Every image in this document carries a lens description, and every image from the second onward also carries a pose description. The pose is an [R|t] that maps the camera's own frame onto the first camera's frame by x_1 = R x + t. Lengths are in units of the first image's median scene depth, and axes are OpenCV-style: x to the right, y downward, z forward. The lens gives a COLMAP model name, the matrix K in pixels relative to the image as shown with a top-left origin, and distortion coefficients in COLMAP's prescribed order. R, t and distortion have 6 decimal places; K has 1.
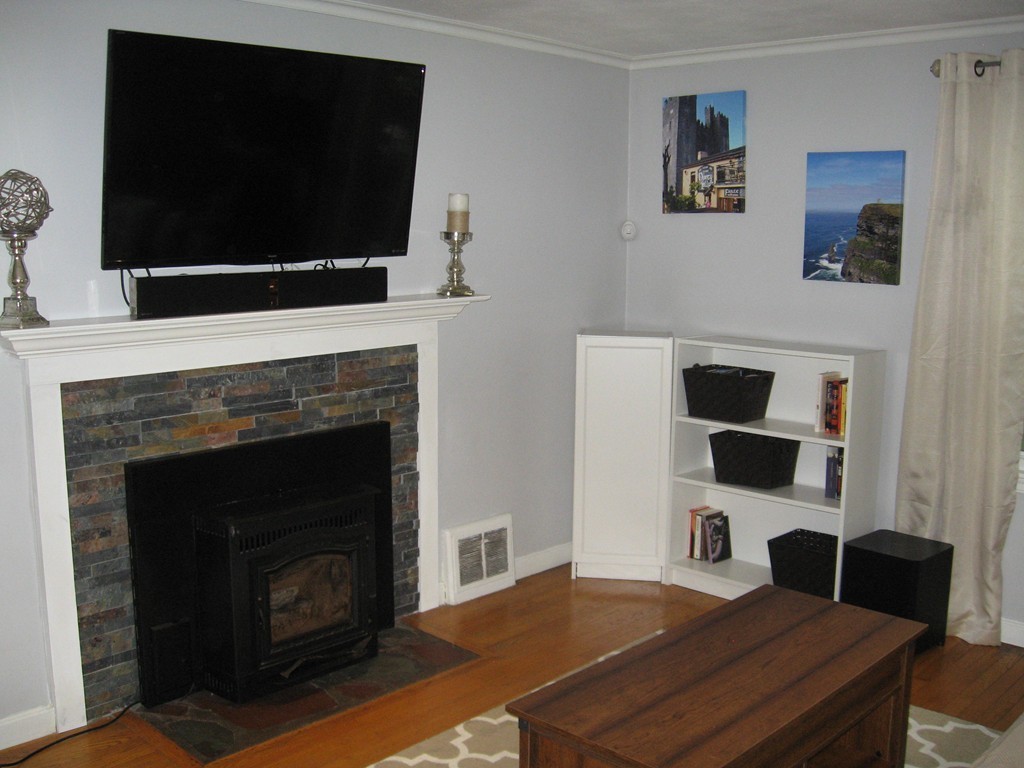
lens RADIAL K [[1086.8, 0, 512.0], [0, 1086.8, 384.0], [0, 0, 1]] dist [-0.100450, -0.003209]
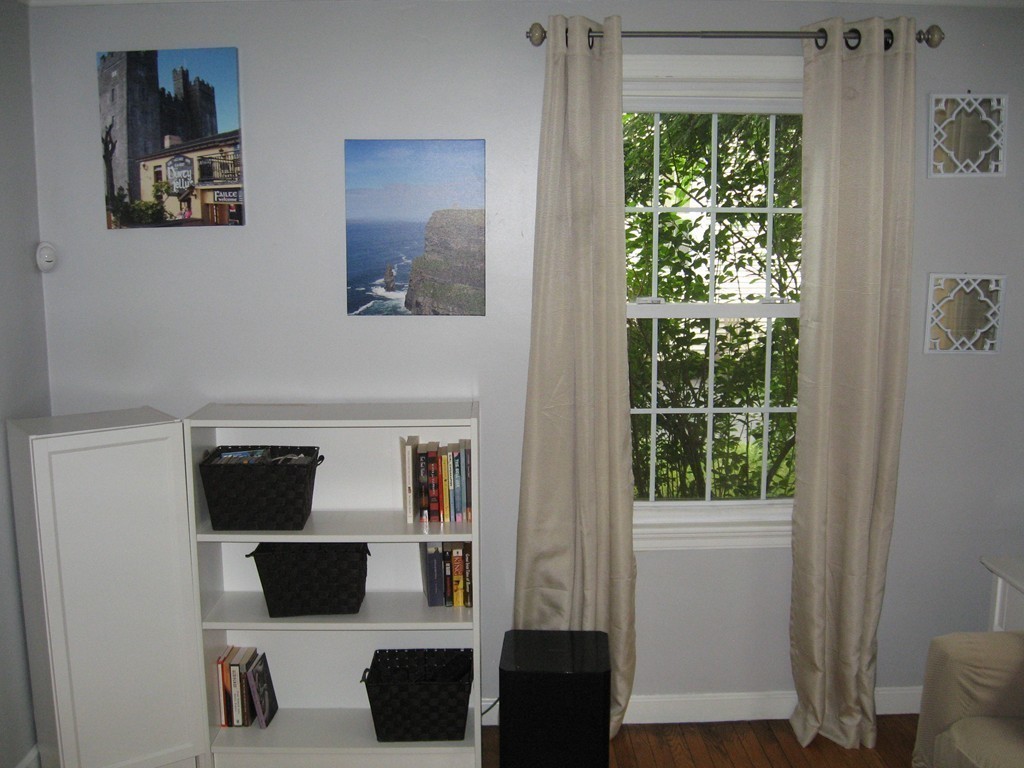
lens RADIAL K [[1086.8, 0, 512.0], [0, 1086.8, 384.0], [0, 0, 1]] dist [-0.100450, -0.003209]
pose [[0.716567, -0.123893, 0.686428, -0.149875], [0.113696, 0.991684, 0.060299, -0.079352], [-0.688190, 0.034836, 0.724694, 0.382178]]
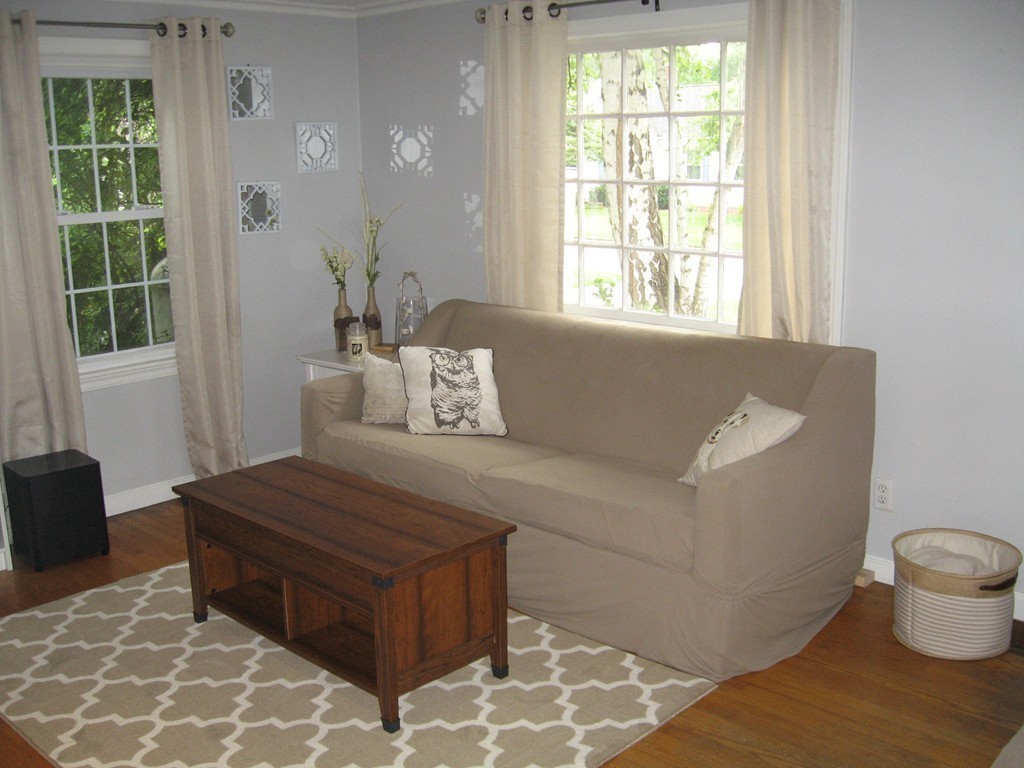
lens RADIAL K [[1086.8, 0, 512.0], [0, 1086.8, 384.0], [0, 0, 1]] dist [-0.100450, -0.003209]
pose [[0.016063, -0.216400, 0.976173, -0.574280], [0.171761, 0.962383, 0.210517, -0.063037], [-0.985008, 0.164287, 0.052628, 0.399780]]
